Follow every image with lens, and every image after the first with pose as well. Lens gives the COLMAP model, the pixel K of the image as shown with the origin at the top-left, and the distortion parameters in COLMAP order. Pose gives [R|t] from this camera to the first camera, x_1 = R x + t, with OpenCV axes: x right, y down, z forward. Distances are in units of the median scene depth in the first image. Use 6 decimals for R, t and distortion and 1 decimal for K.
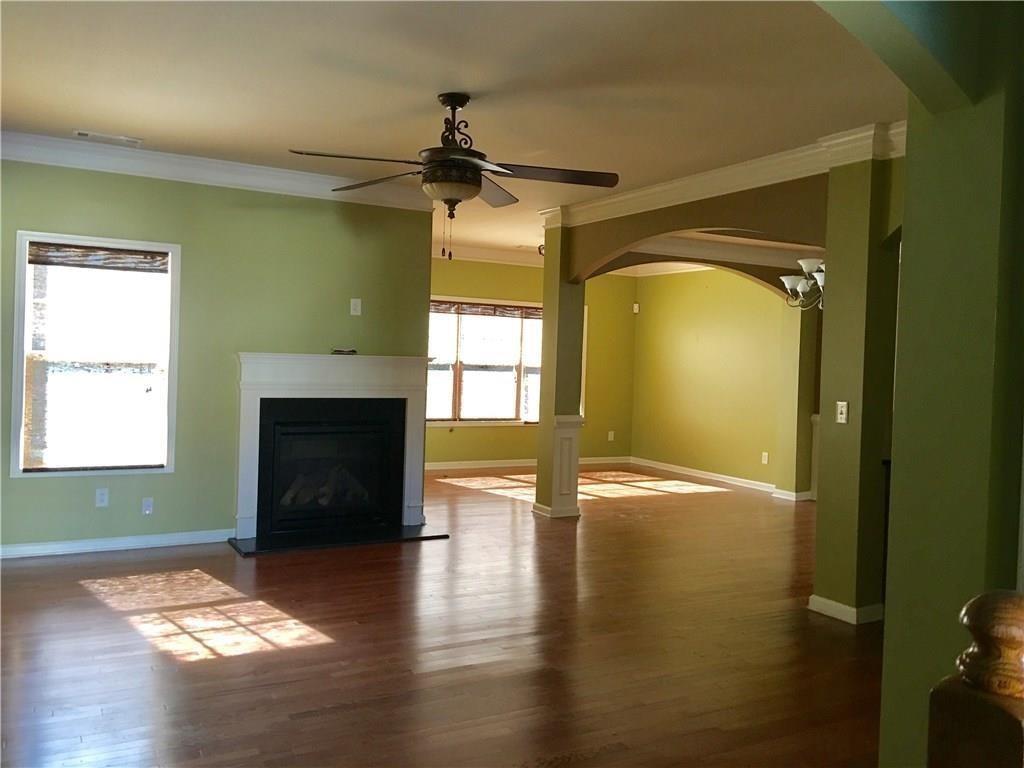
lens RADIAL K [[864.0, 0, 511.6], [0, 864.0, 368.5], [0, 0, 1]] dist [0.046683, -0.009783]
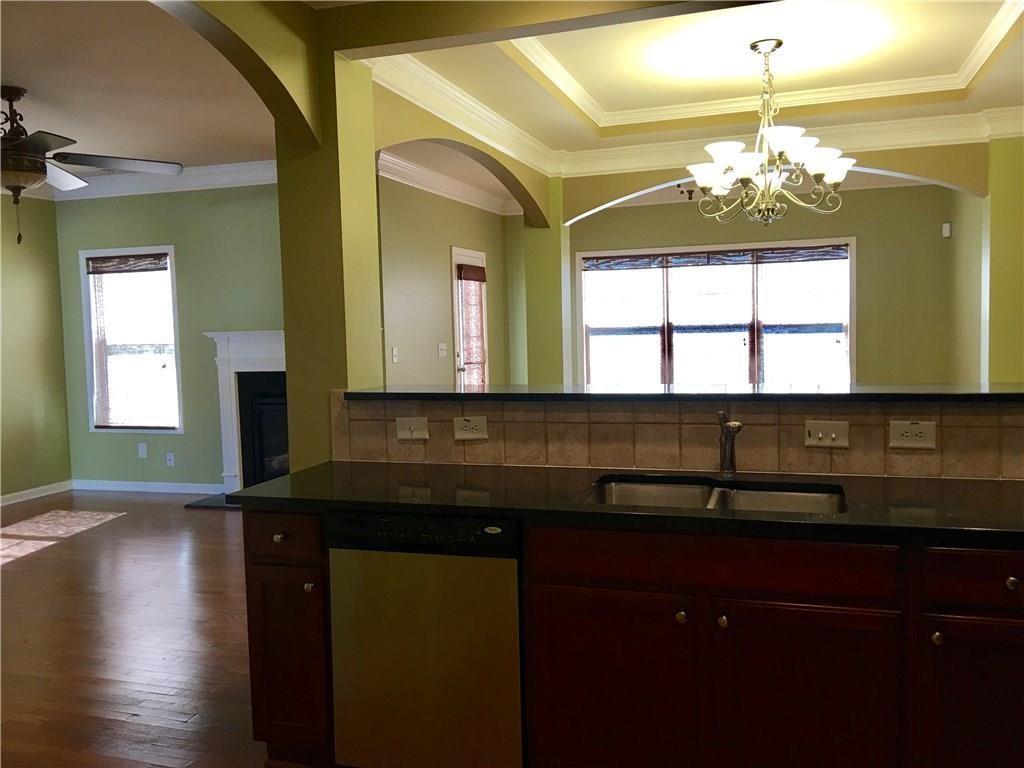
lens RADIAL K [[857.5, 0, 507.7], [0, 857.5, 382.2], [0, 0, 1]] dist [0.069836, -0.124072]
pose [[0.677003, 0.000900, -0.735979, 0.838078], [0.041036, 0.998397, 0.038969, 0.019829], [0.734835, -0.056583, 0.675881, 0.541920]]
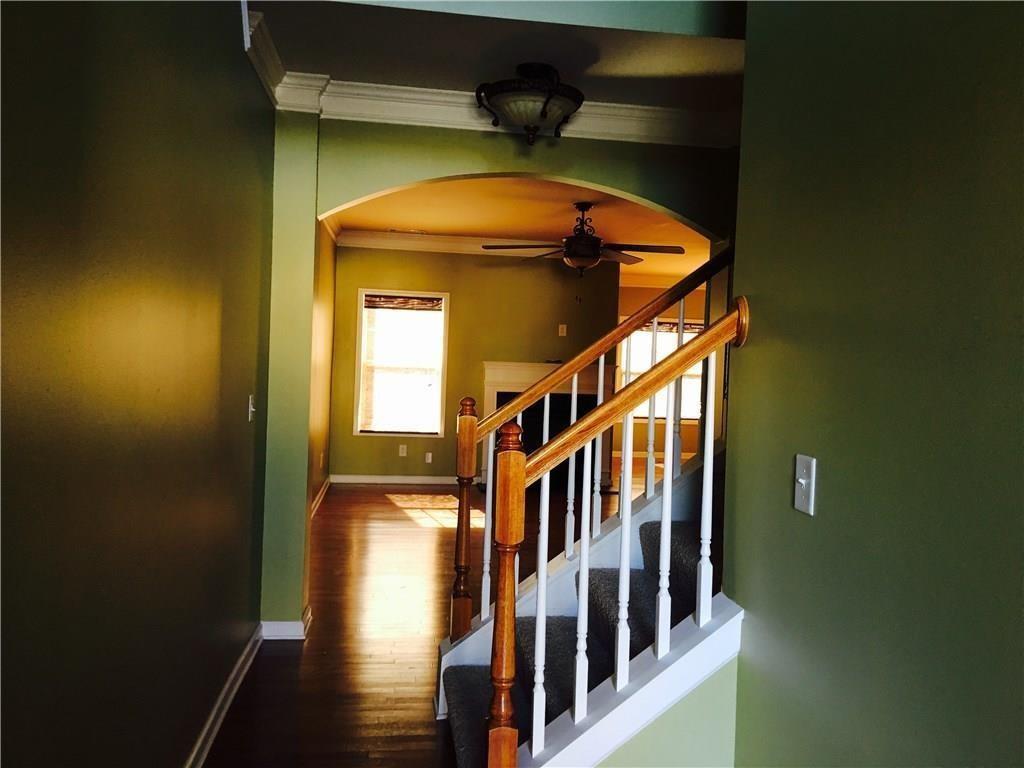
lens RADIAL K [[857.5, 0, 507.7], [0, 857.5, 382.2], [0, 0, 1]] dist [0.069836, -0.124072]
pose [[0.929714, 0.012145, -0.368083, 0.300022], [-0.011714, 0.999926, 0.003403, 0.013186], [0.368097, 0.001148, 0.929787, -0.414791]]
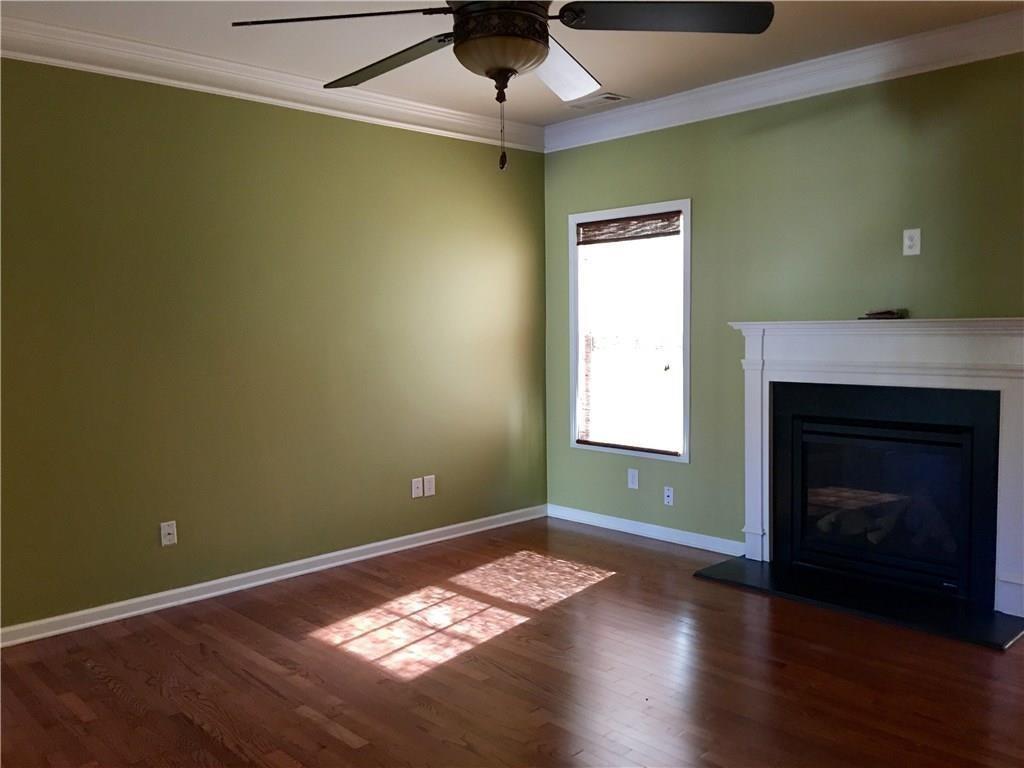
lens RADIAL K [[857.5, 0, 507.7], [0, 857.5, 382.2], [0, 0, 1]] dist [0.069836, -0.124072]
pose [[0.239785, 0.032198, -0.970292, 0.418273], [0.008630, 0.999340, 0.035295, 0.006781], [0.970788, -0.016837, 0.239349, 0.643250]]
